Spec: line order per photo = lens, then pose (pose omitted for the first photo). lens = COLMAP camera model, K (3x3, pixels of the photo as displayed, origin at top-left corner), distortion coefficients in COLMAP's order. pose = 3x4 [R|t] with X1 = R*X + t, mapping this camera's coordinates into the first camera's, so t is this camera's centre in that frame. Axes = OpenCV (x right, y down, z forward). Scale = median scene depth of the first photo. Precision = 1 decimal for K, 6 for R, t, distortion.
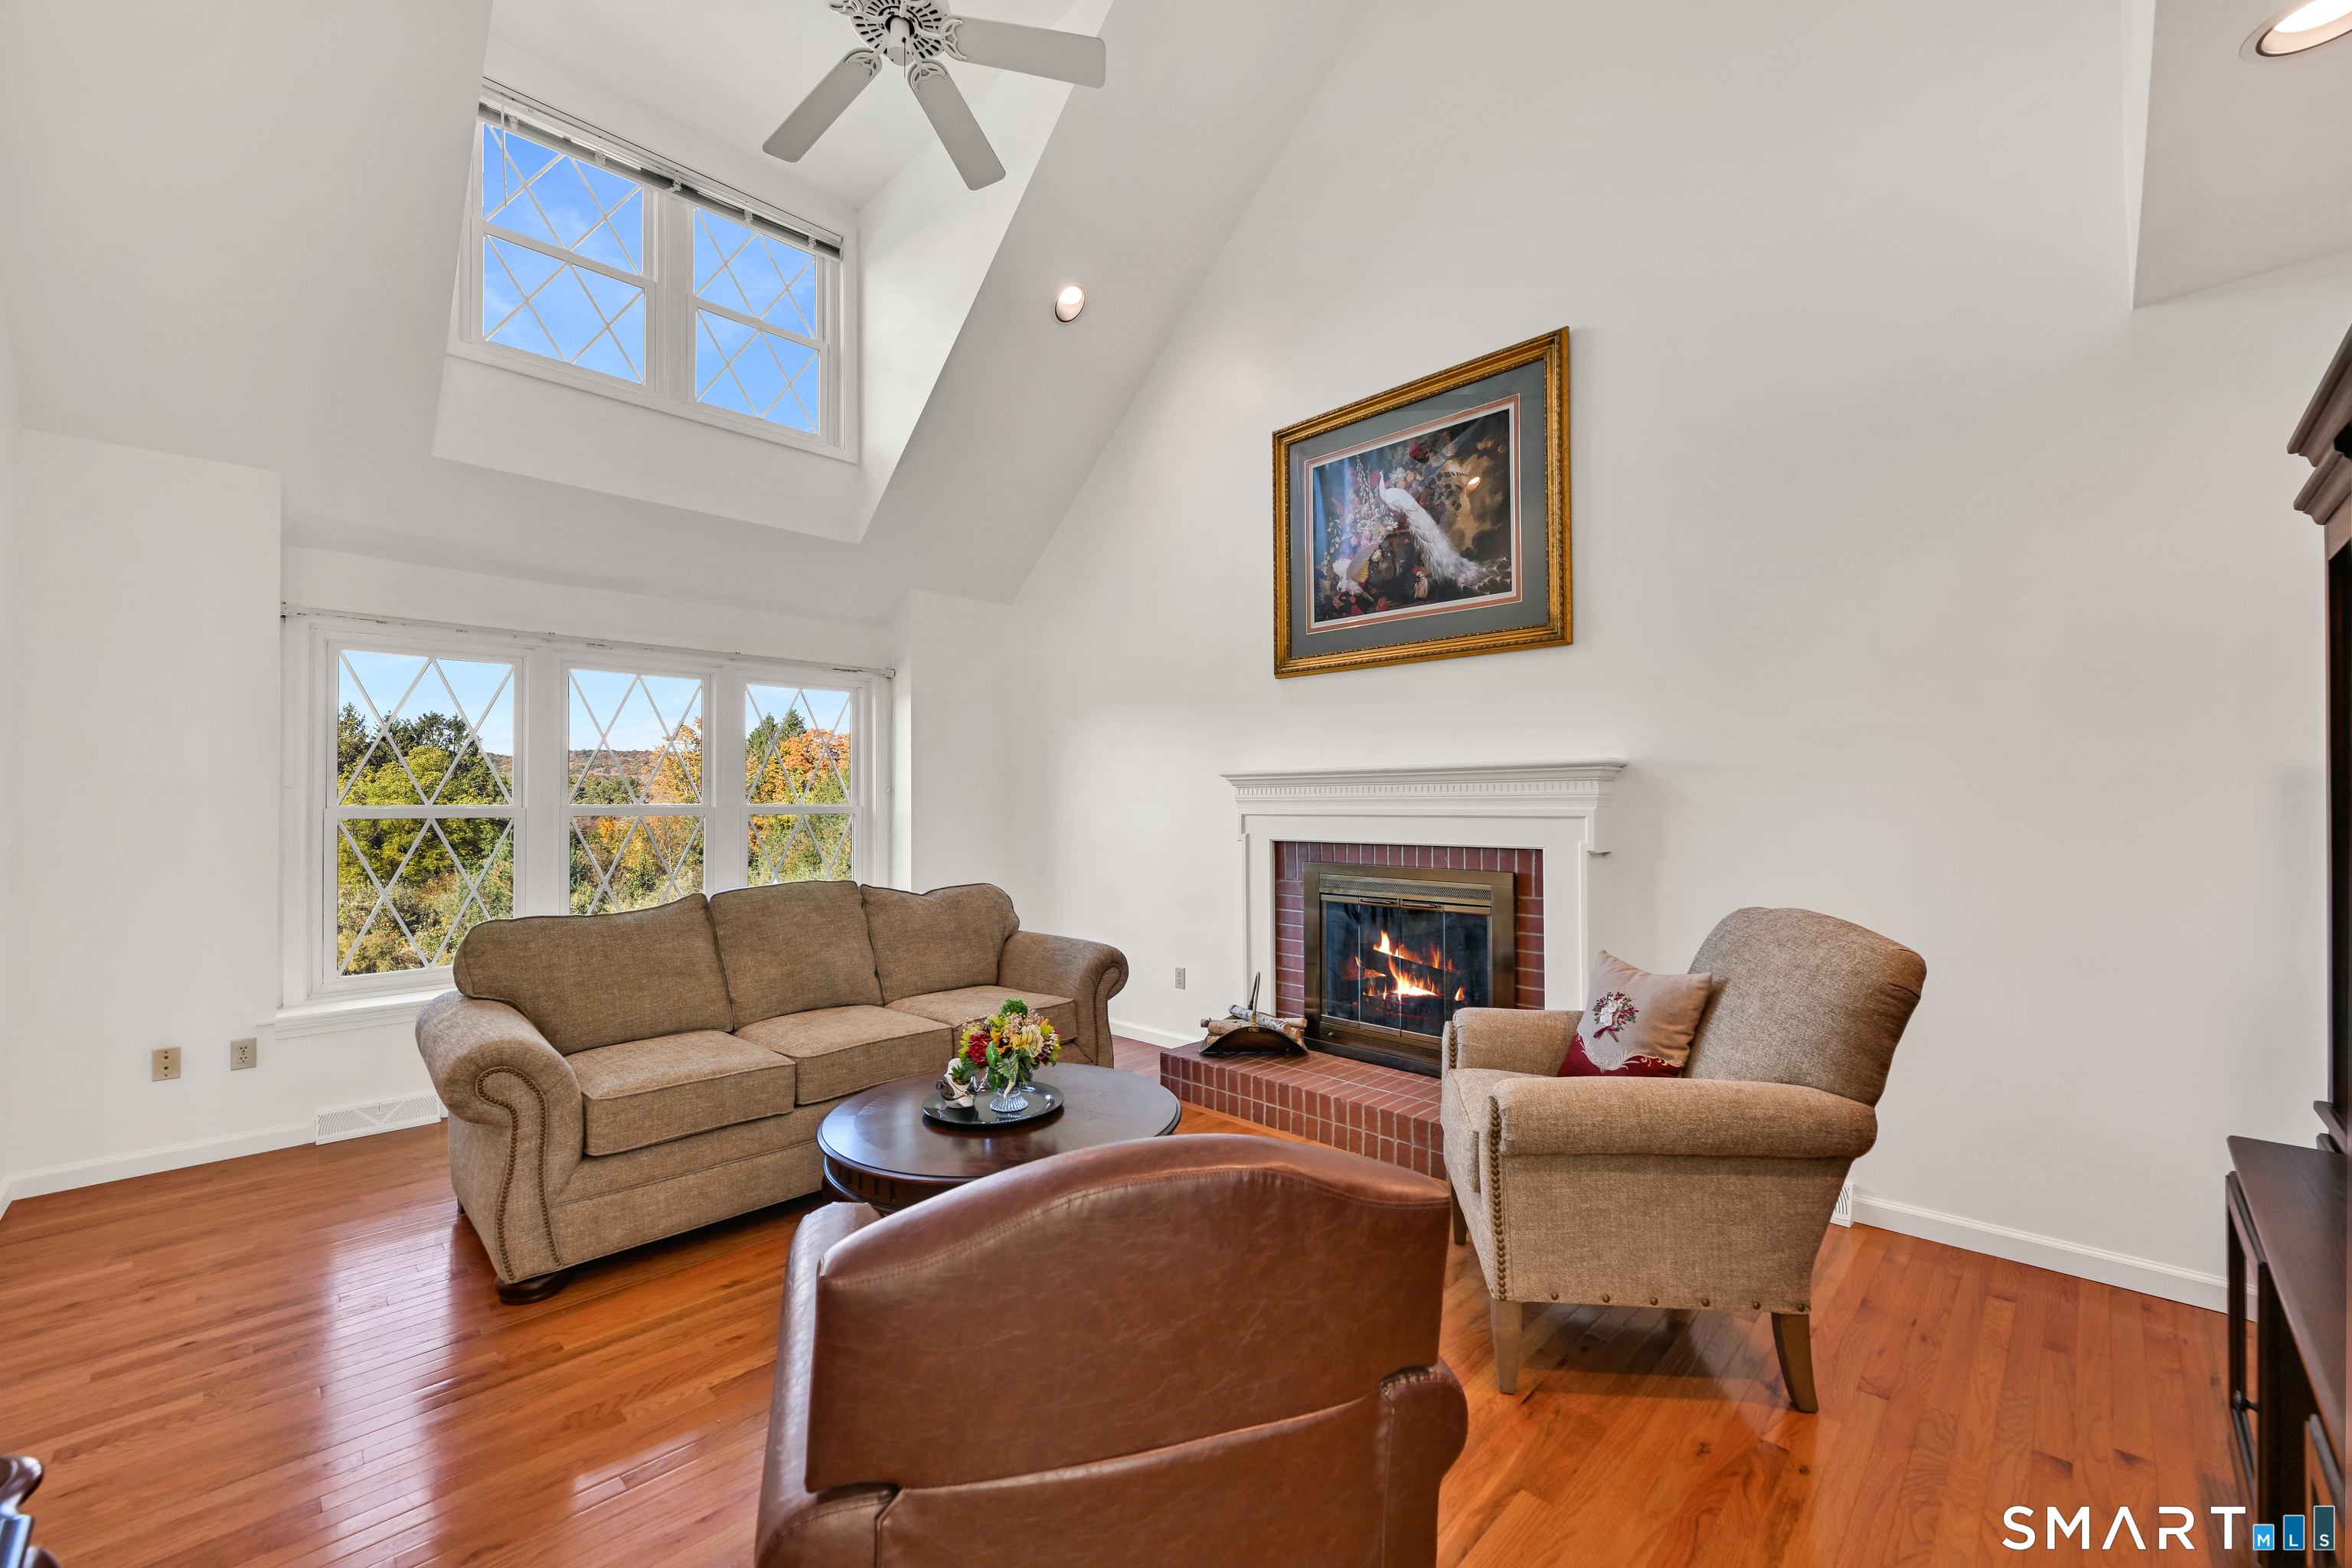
lens RADIAL K [[942.2, 0, 1175.3], [0, 942.2, 782.9], [0, 0, 1]] dist [-0.002116, 0.000233]
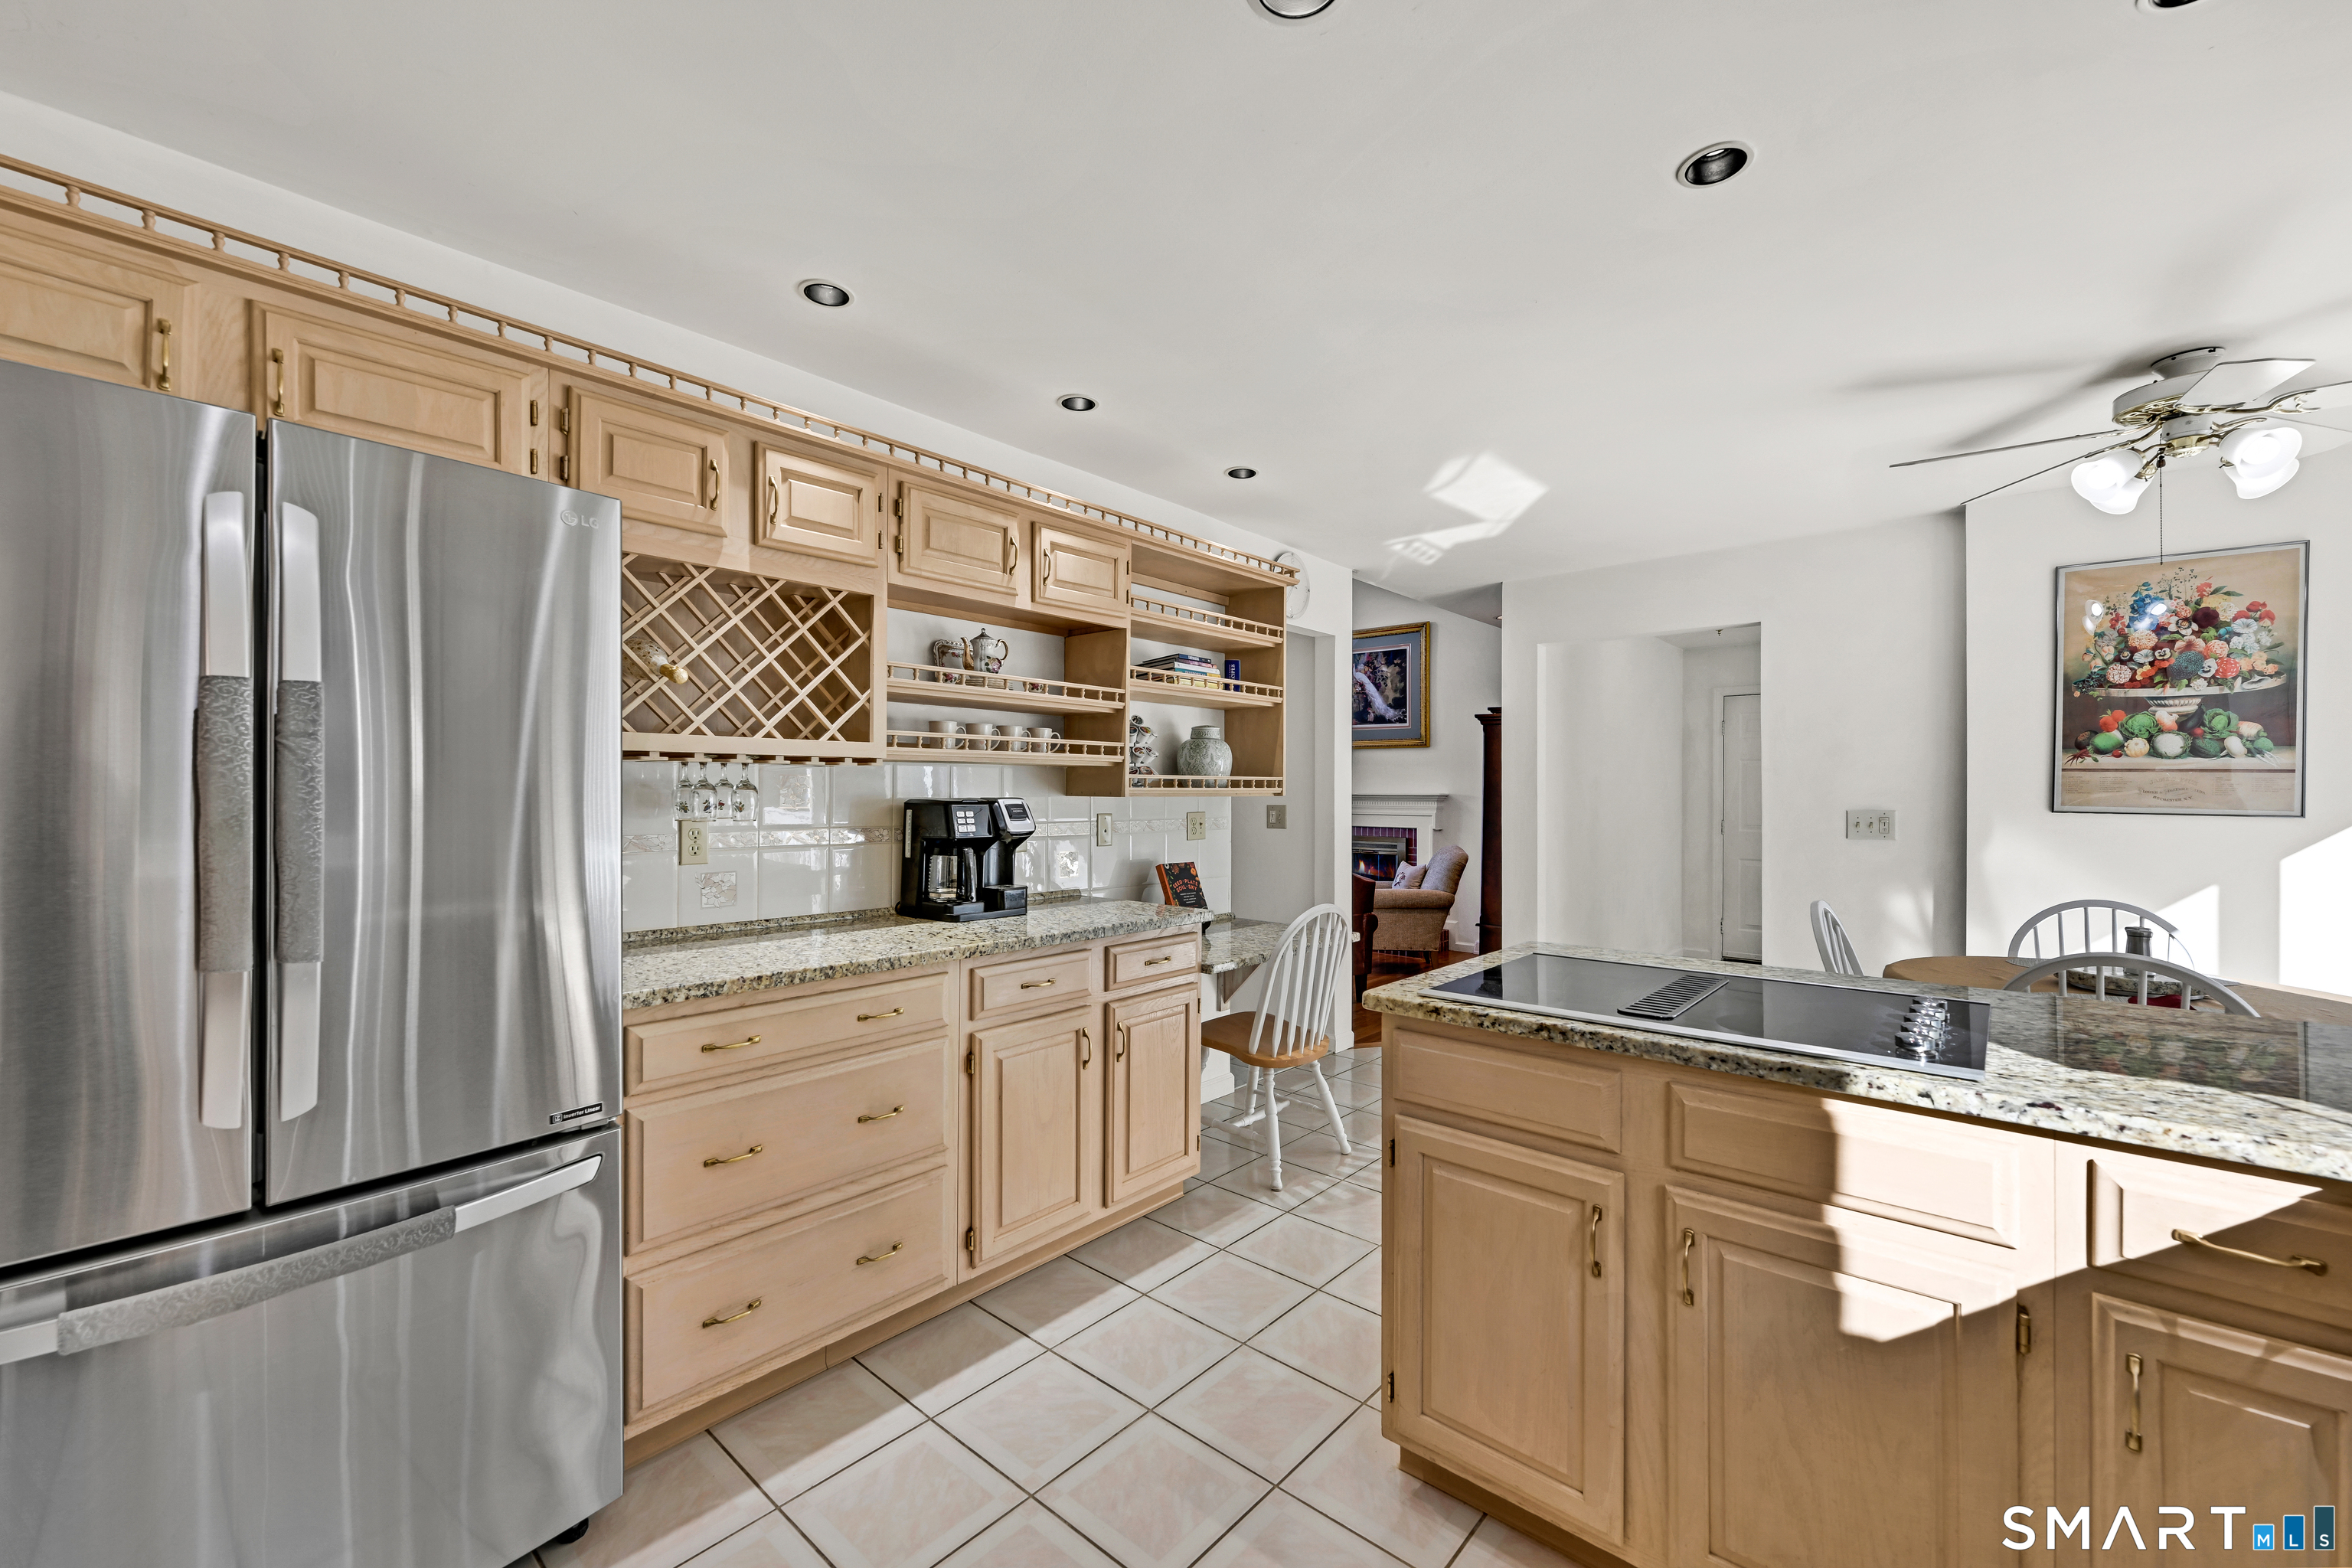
lens RADIAL K [[942.2, 0, 1185.5], [0, 942.2, 782.6], [0, 0, 1]] dist [-0.002116, 0.000233]
pose [[0.997715, 0.008485, 0.067025, -0.362709], [-0.009260, 0.999894, 0.011261, -0.068176], [-0.066922, -0.011855, 0.997688, -1.342228]]
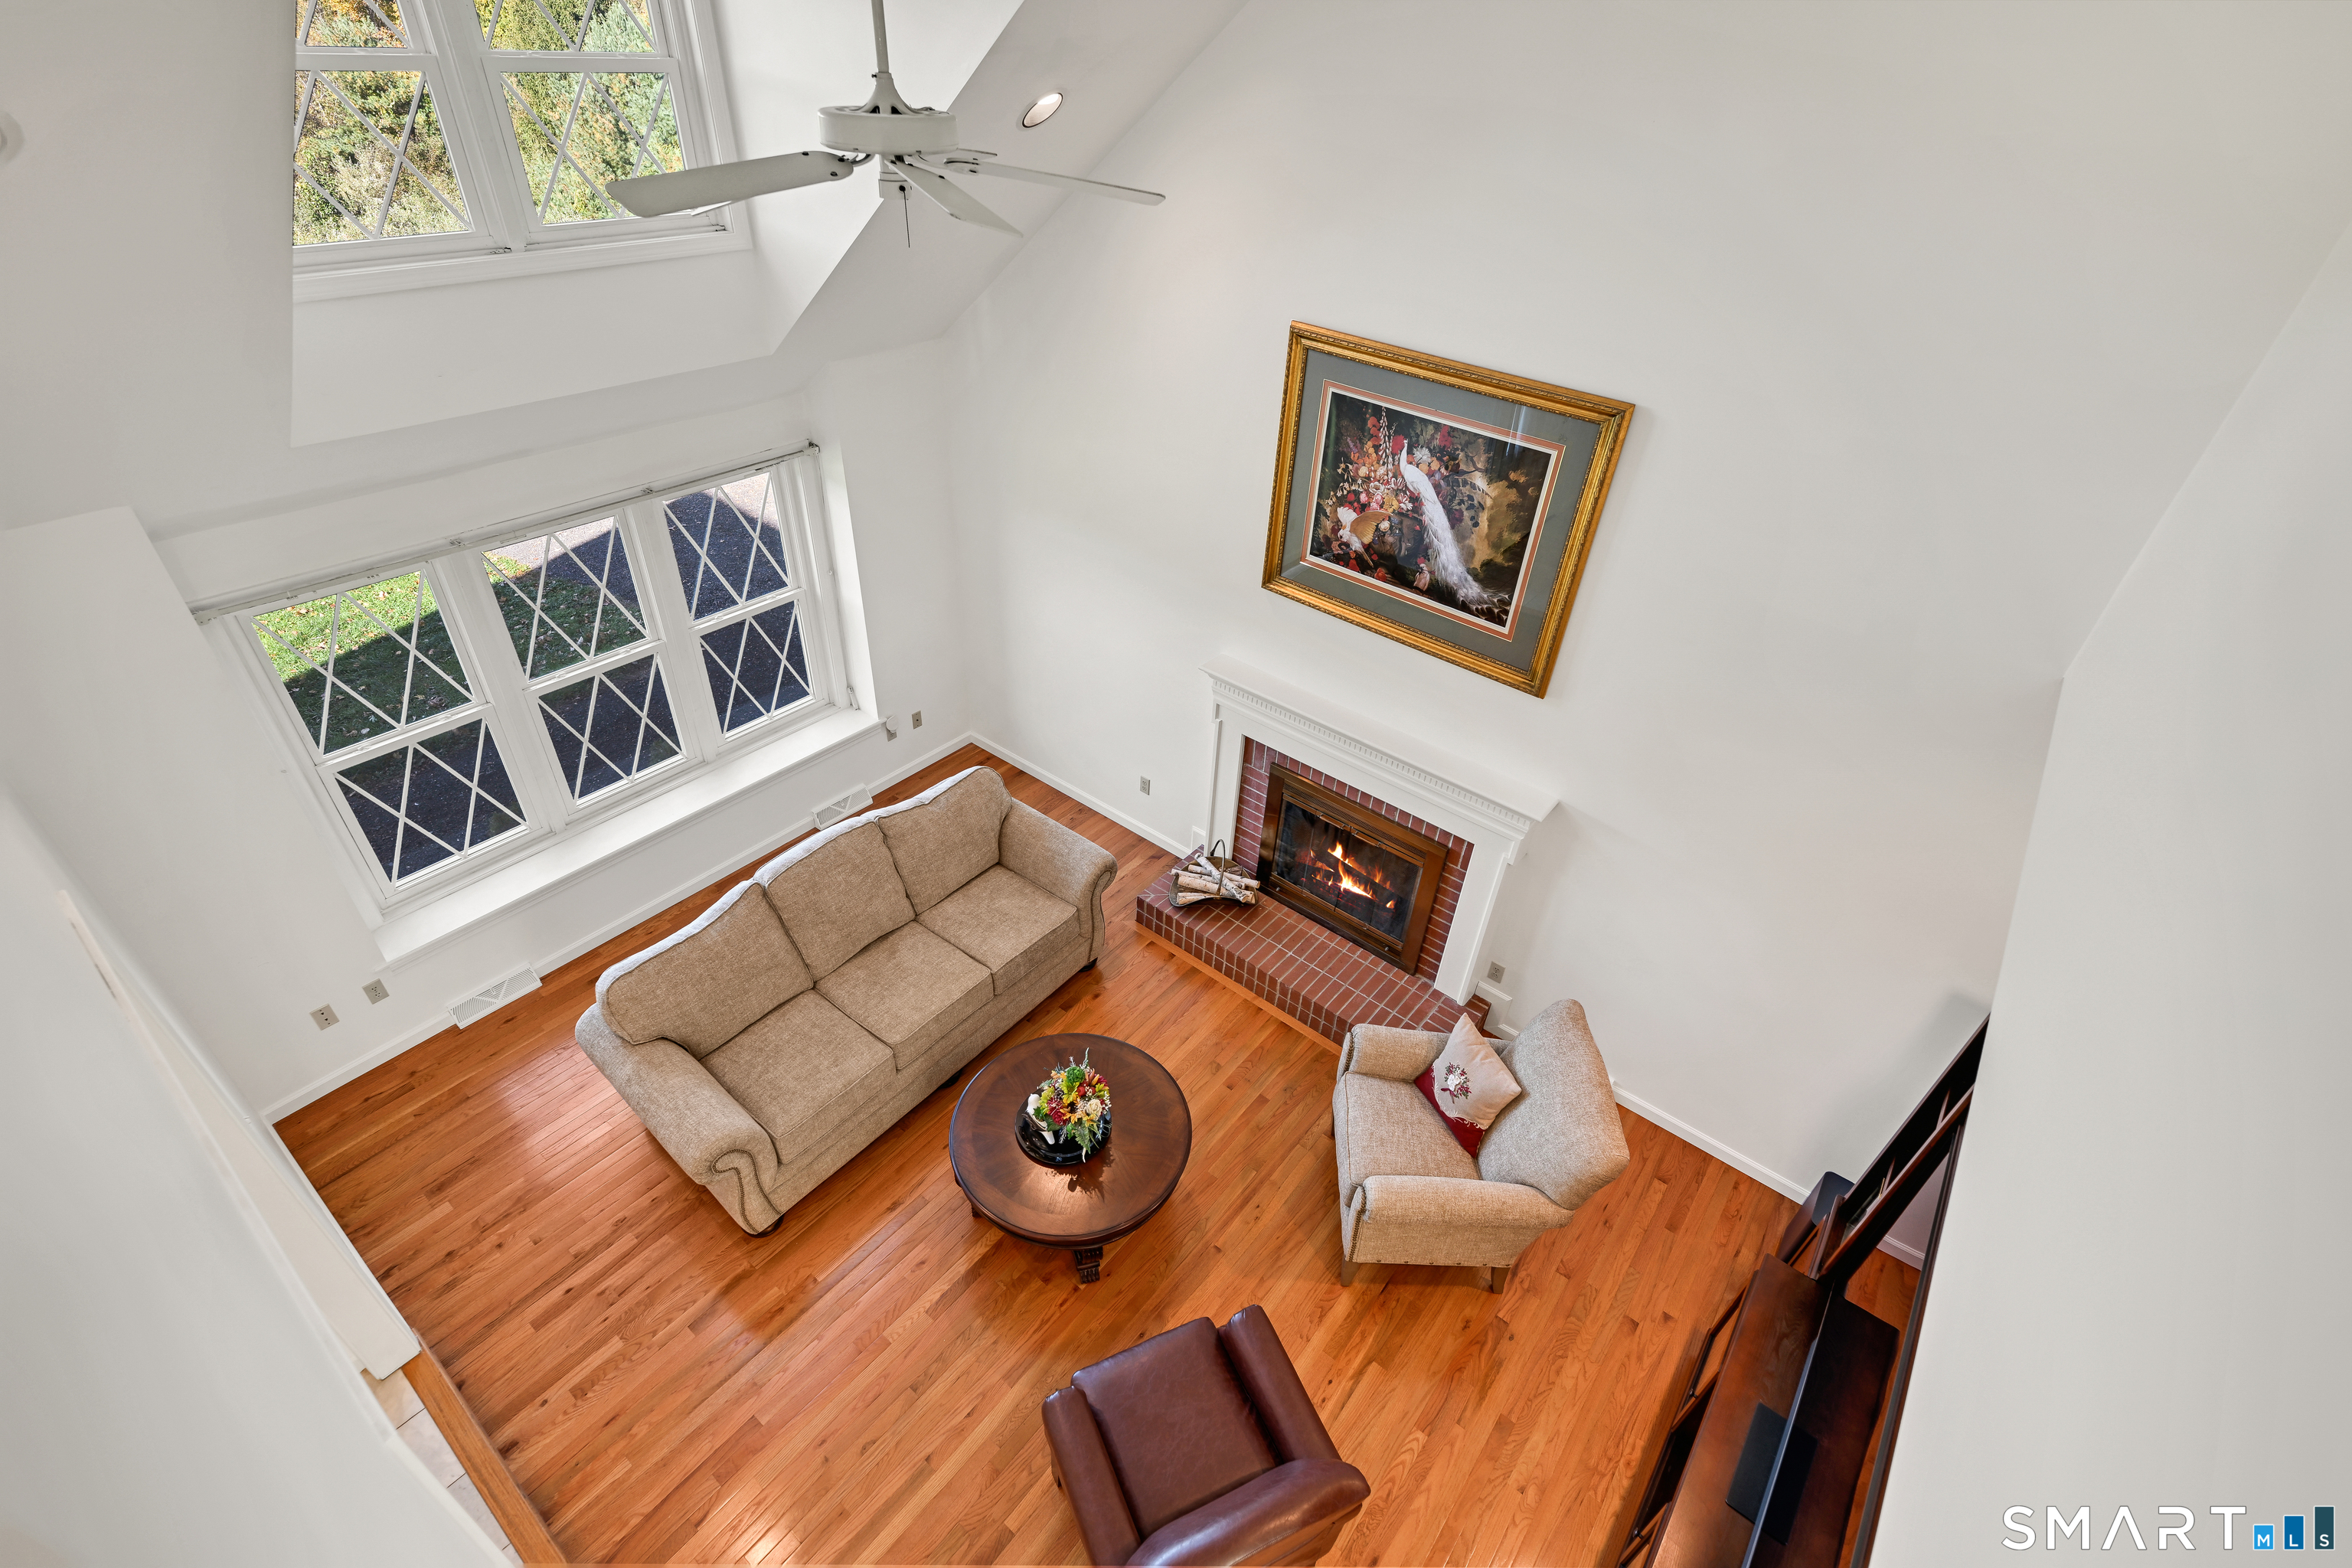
lens RADIAL K [[1070.4, 0, 1175.7], [0, 1070.4, 787.7], [0, 0, 1]] dist [-0.000363, -0.000010]
pose [[0.992822, -0.017124, 0.118373, -0.138218], [-0.060050, 0.784551, 0.617150, -0.733018], [-0.103438, -0.619828, 0.777891, 0.011105]]
